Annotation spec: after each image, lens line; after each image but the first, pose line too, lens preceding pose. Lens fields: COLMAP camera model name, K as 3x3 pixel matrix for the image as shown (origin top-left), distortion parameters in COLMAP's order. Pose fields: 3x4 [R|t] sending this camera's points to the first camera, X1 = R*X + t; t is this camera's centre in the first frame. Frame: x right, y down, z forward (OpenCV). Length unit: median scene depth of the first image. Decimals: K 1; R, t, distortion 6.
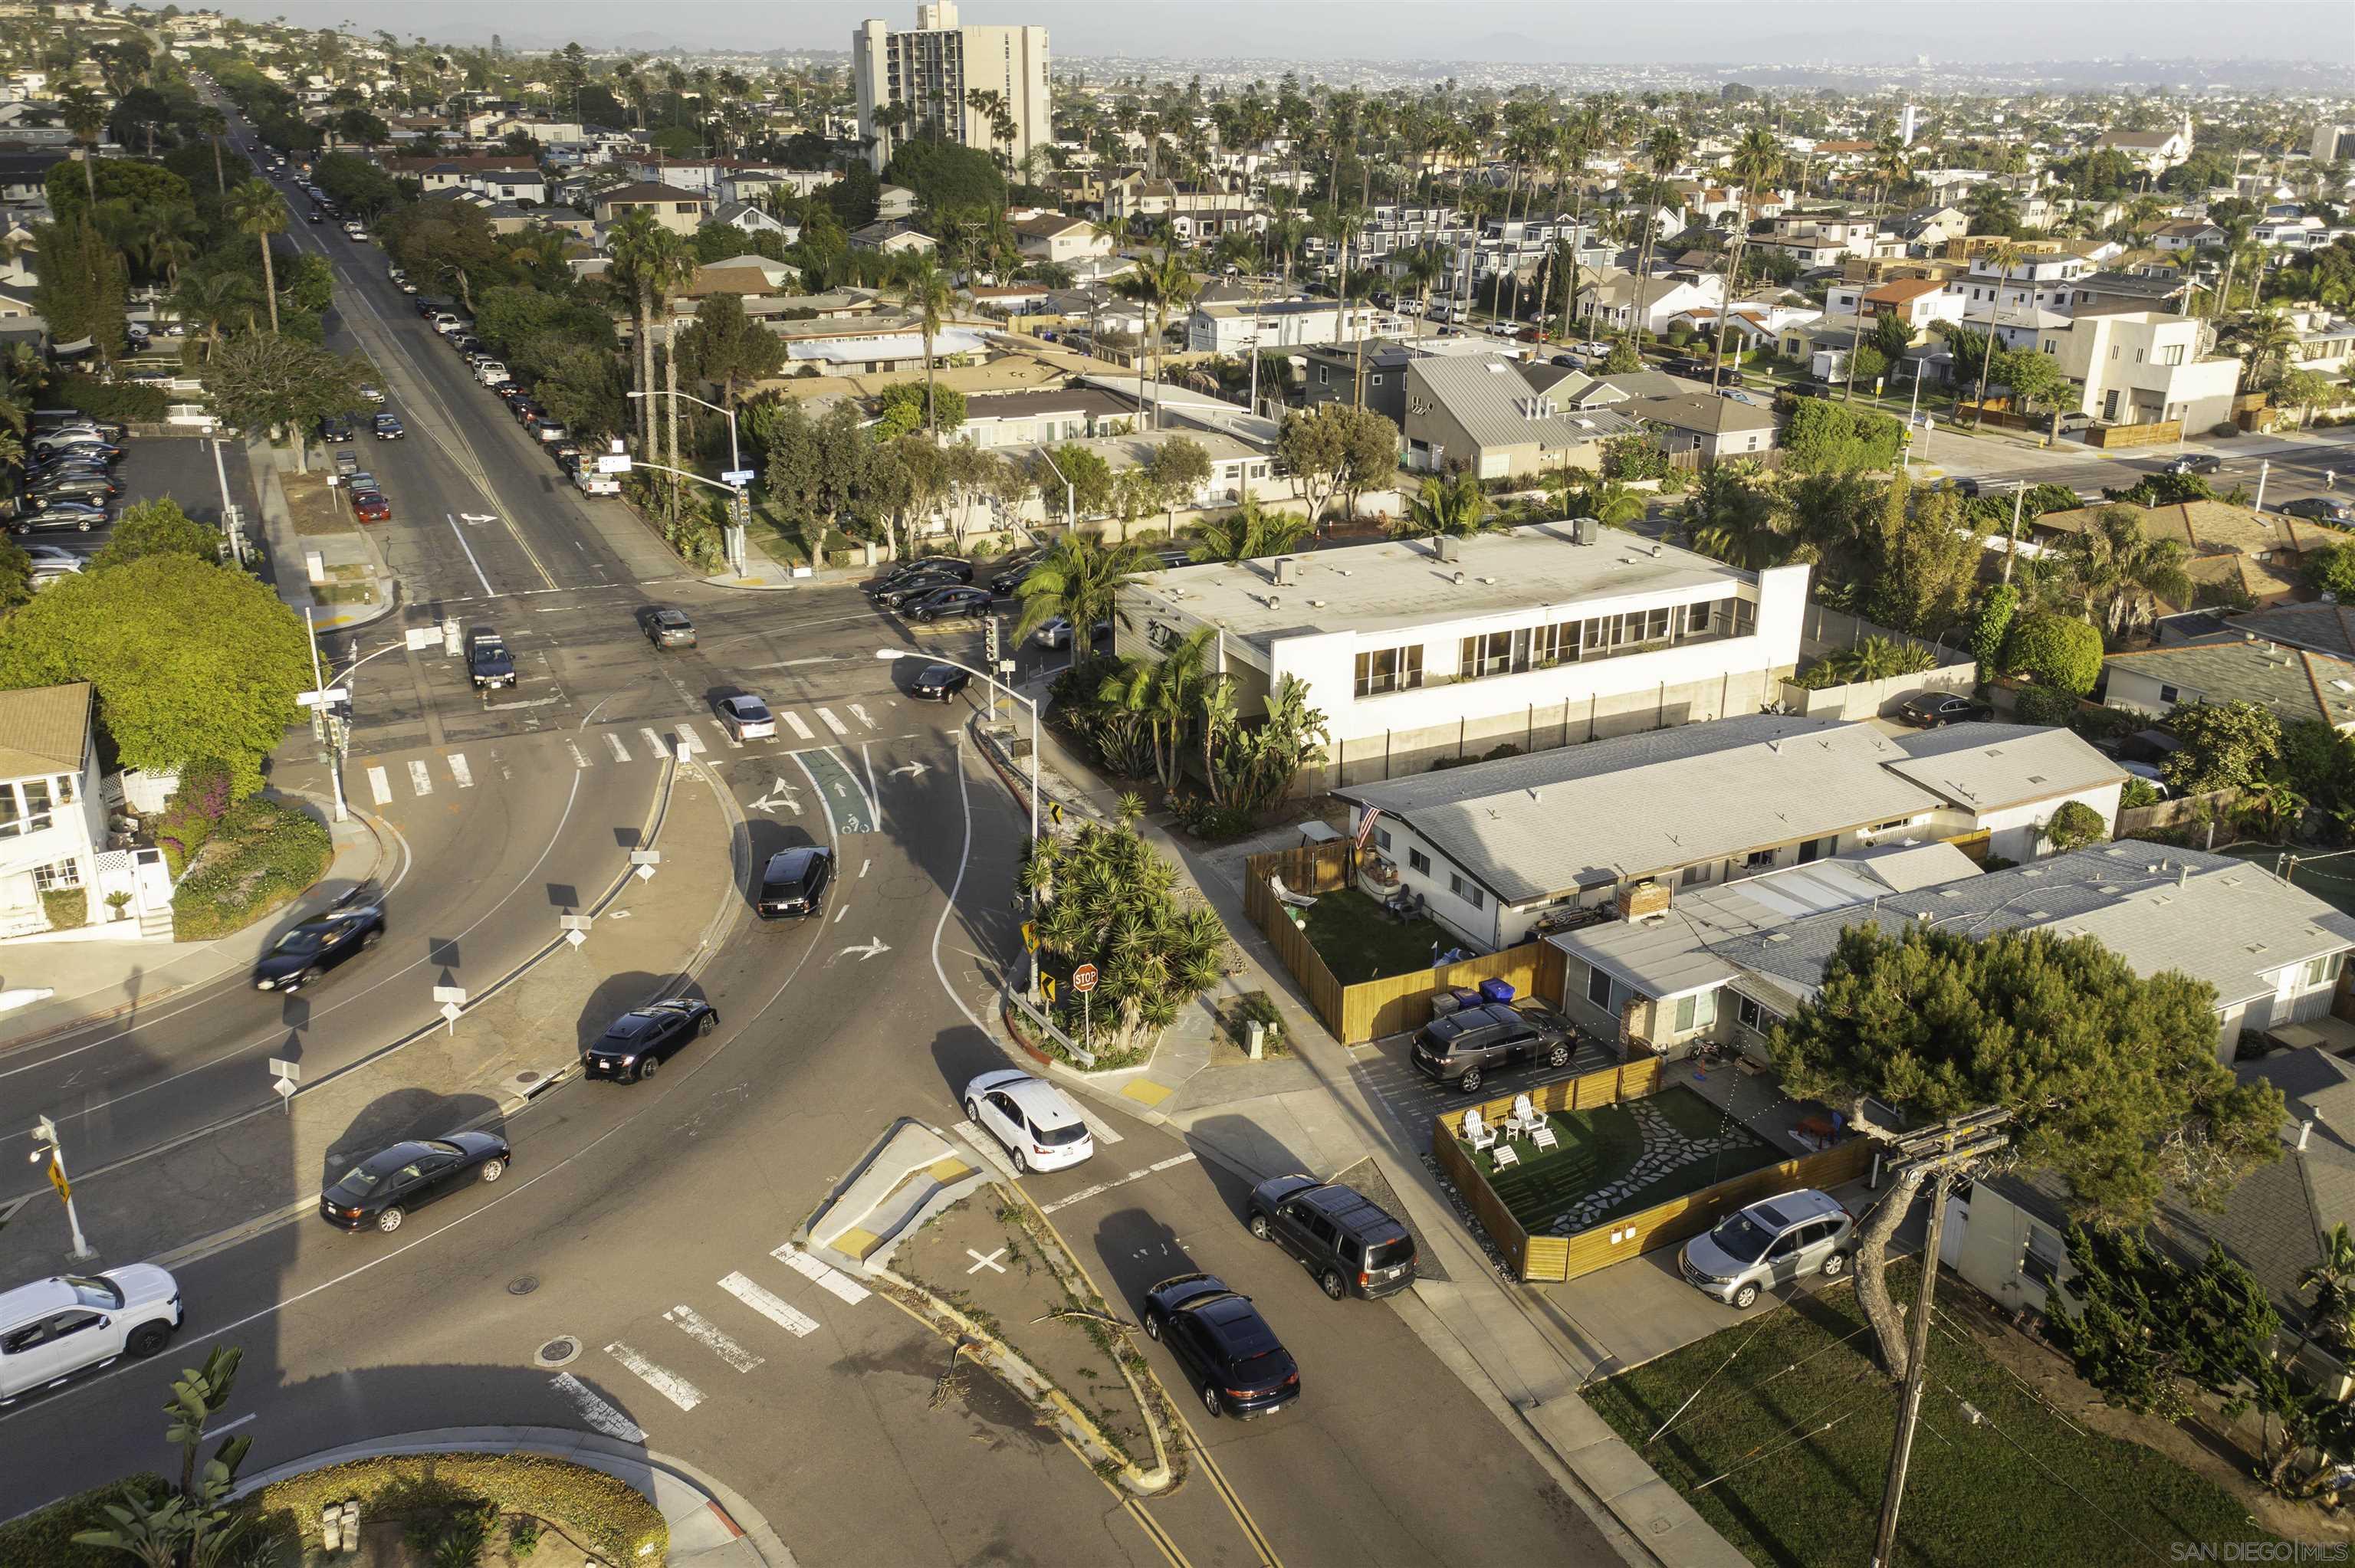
lens RADIAL K [[1865.1, 0, 1165.4], [0, 1865.1, 784.1], [0, 0, 1]] dist [-0.007103, 0.050738]
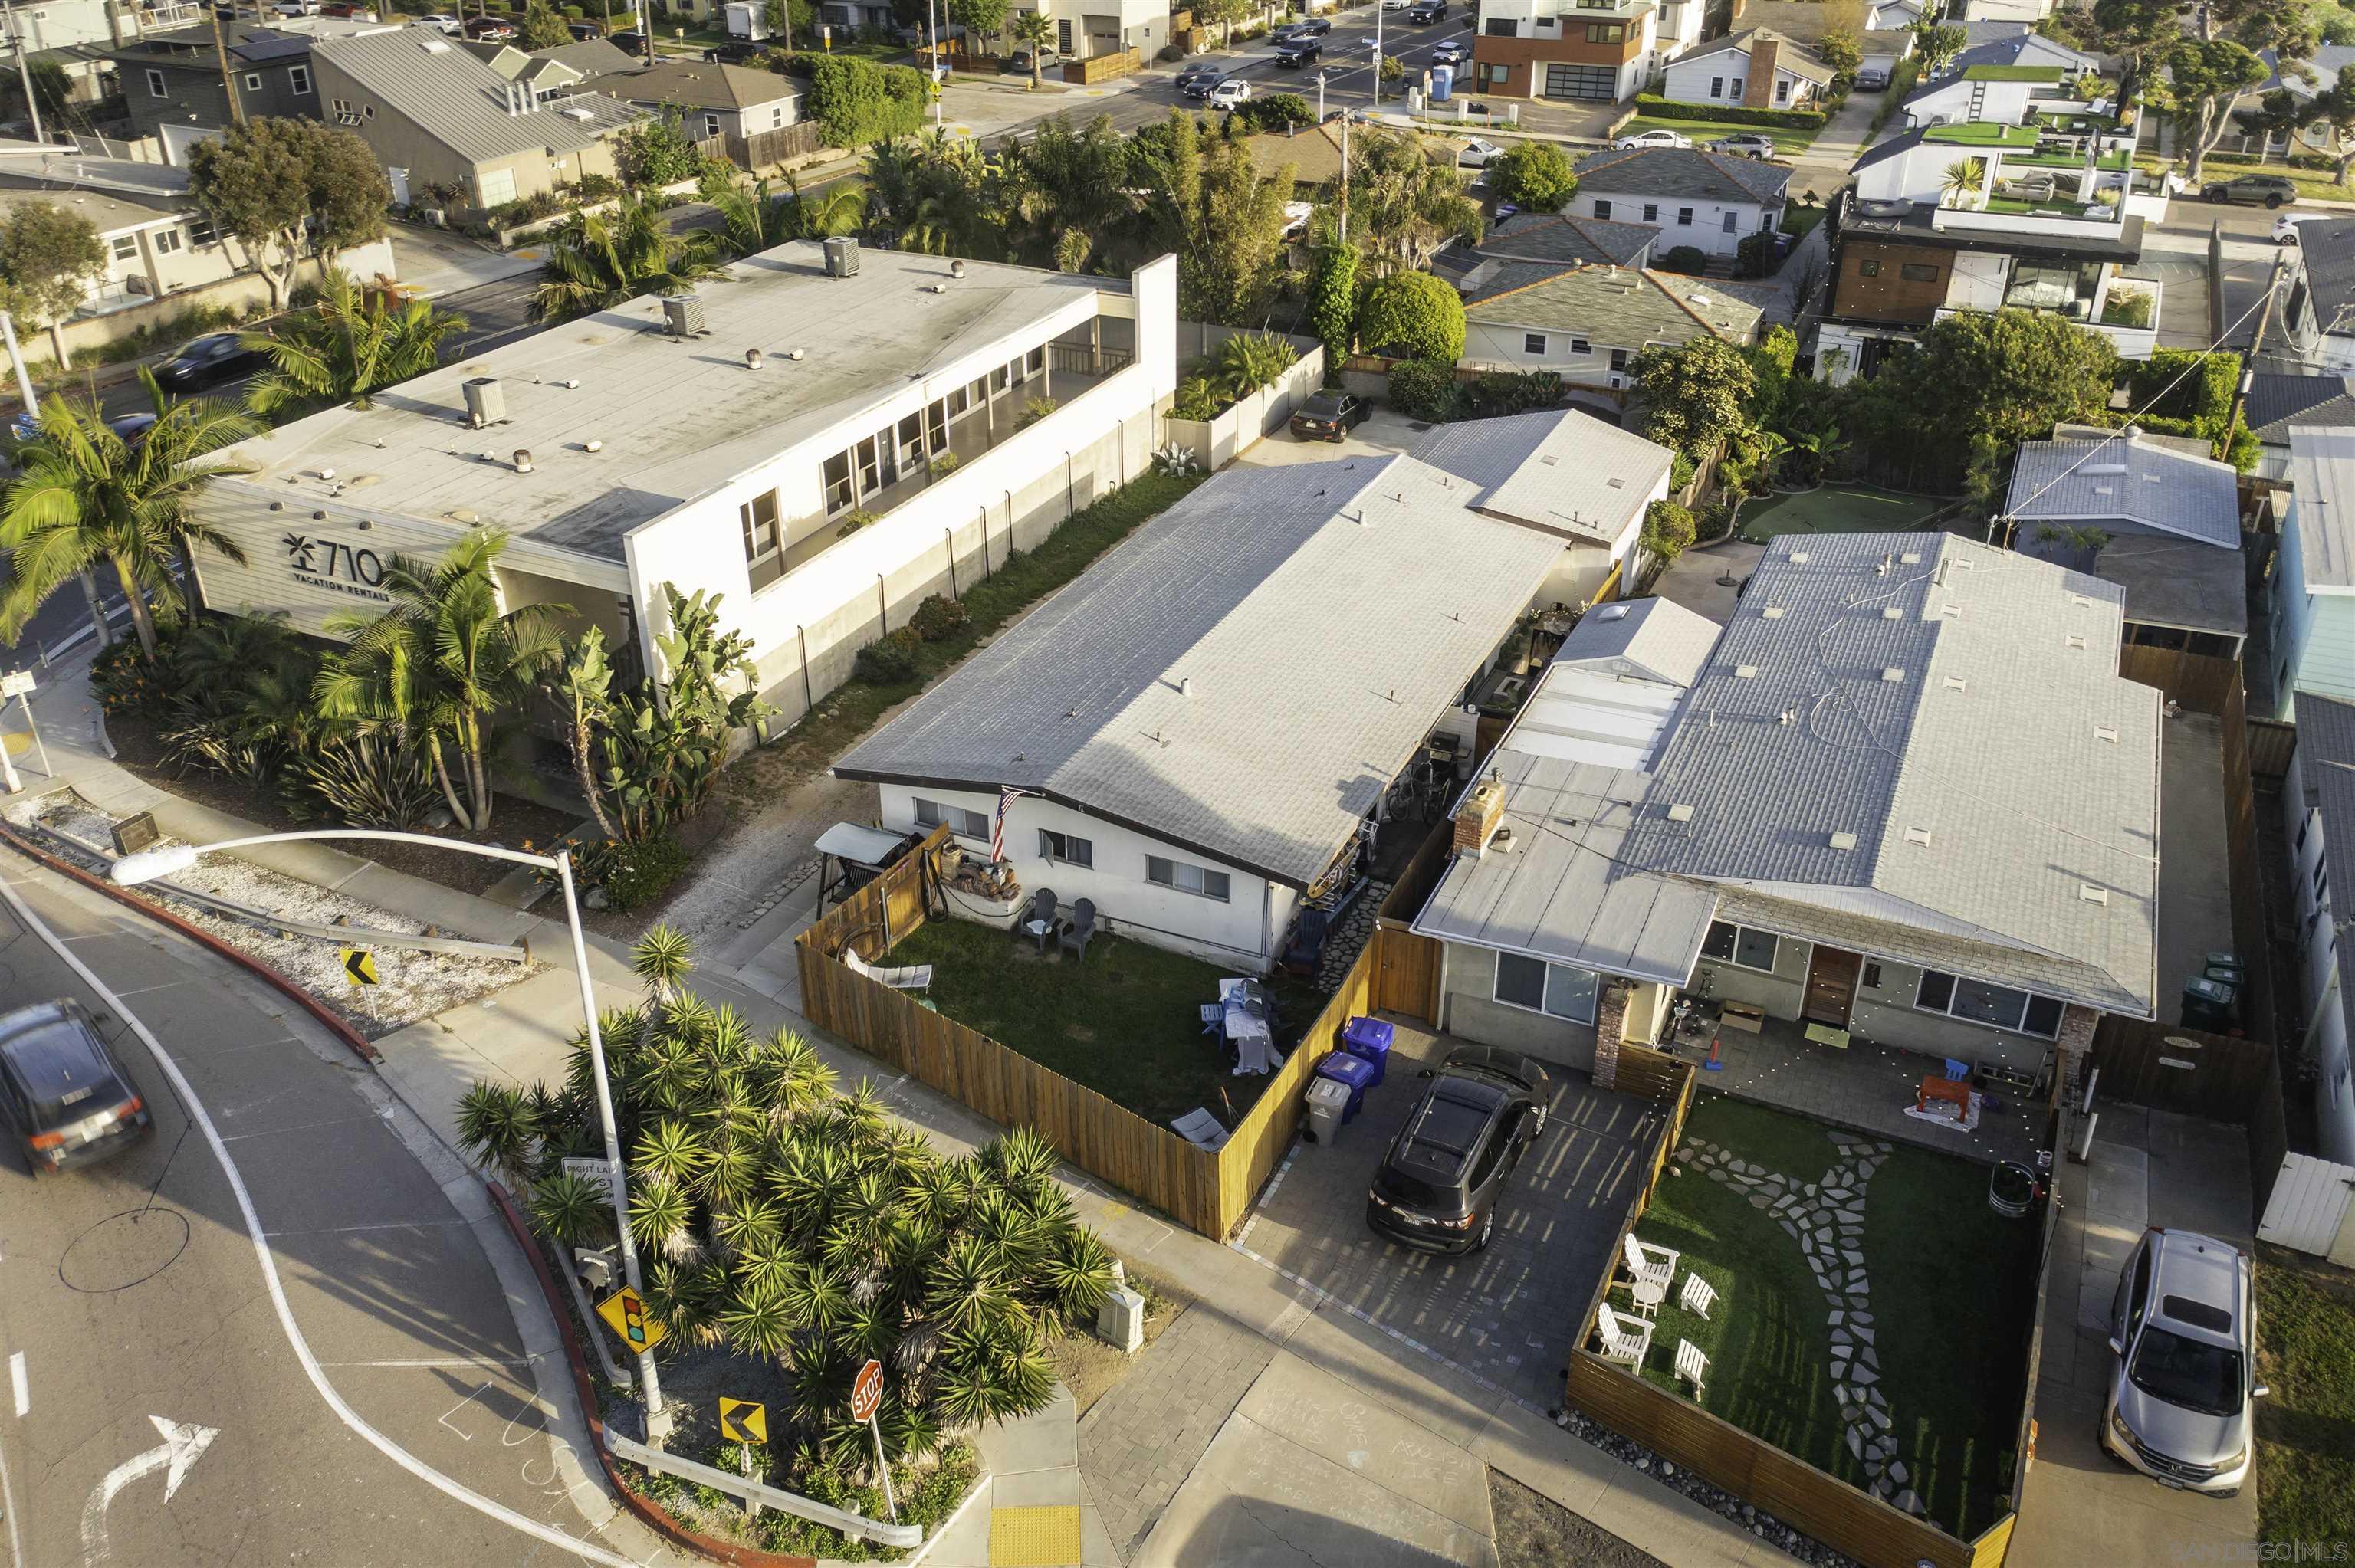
lens RADIAL K [[1865.1, 0, 1177.5], [0, 1865.1, 784.0], [0, 0, 1]] dist [0.018494, 0.015305]
pose [[0.785723, -0.305440, 0.537909, -0.117911], [0.220871, 0.950796, 0.217263, -0.078003], [-0.577802, -0.051900, 0.814525, 0.378711]]
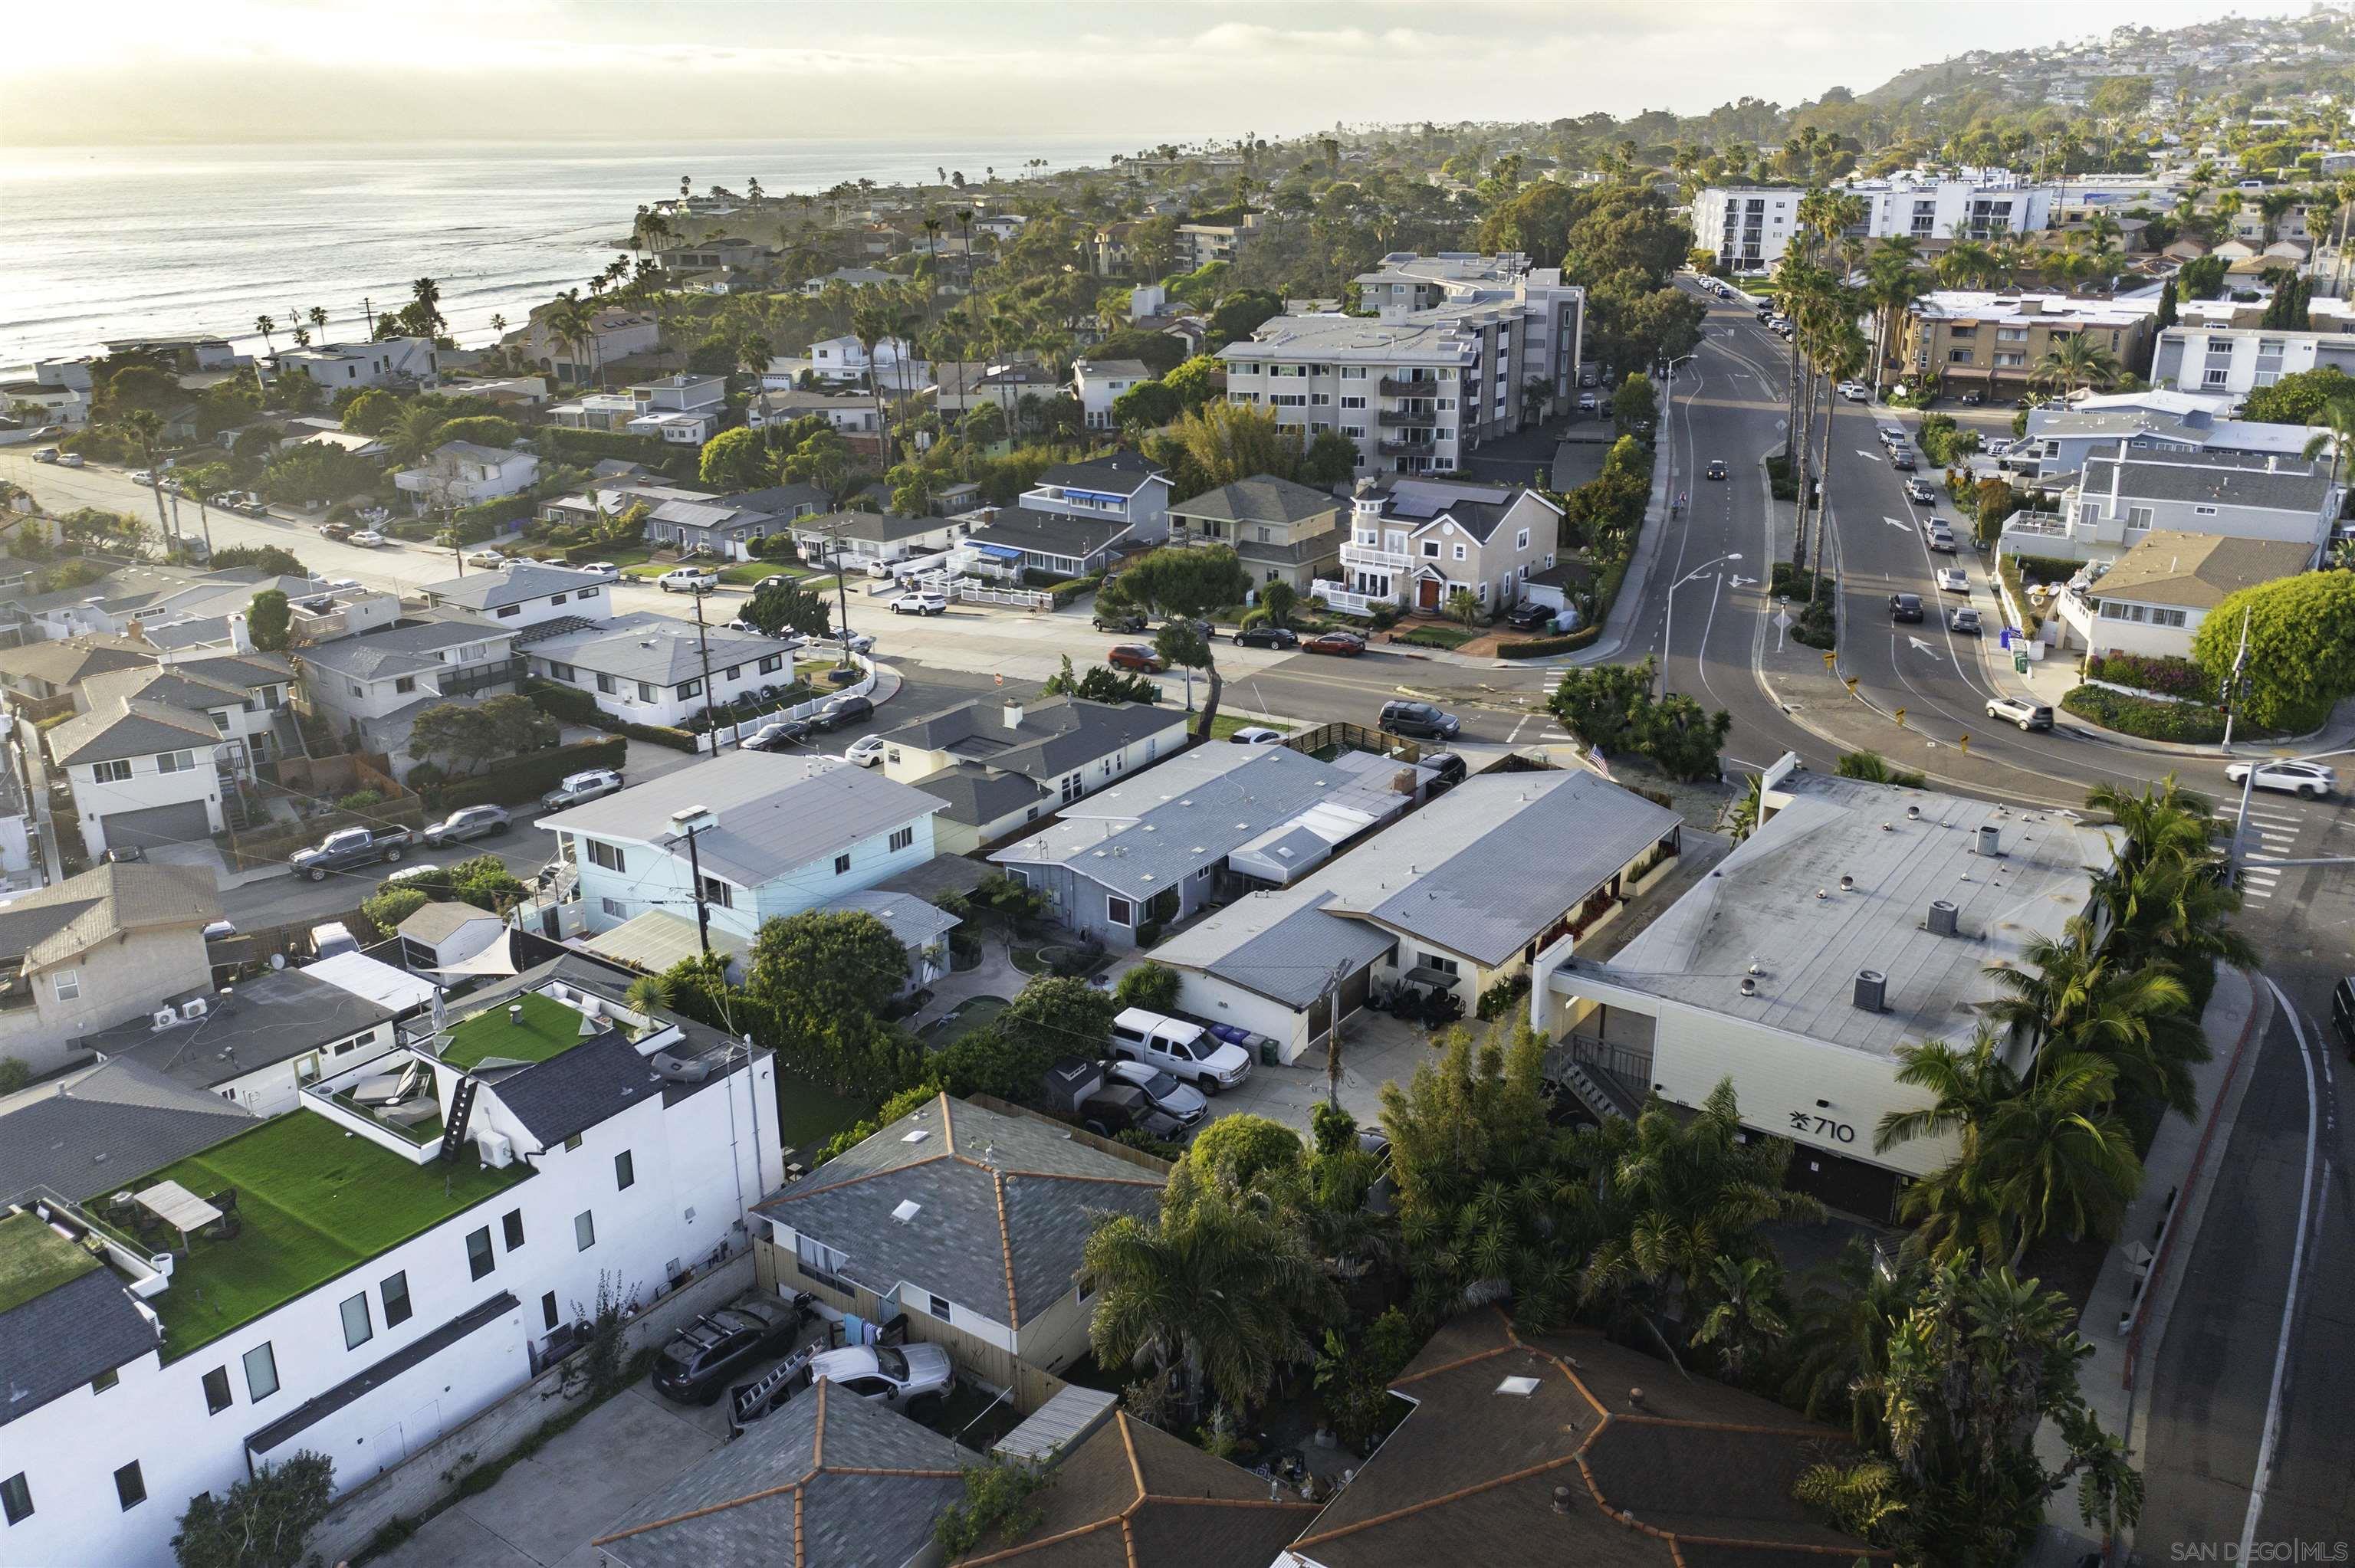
lens RADIAL K [[1865.1, 0, 1177.5], [0, 1865.1, 784.0], [0, 0, 1]] dist [0.018494, 0.015305]
pose [[-0.881910, 0.167638, -0.440604, 0.806873], [-0.155678, 0.778638, 0.607855, -0.626018], [0.444970, 0.604666, -0.660591, 1.398912]]
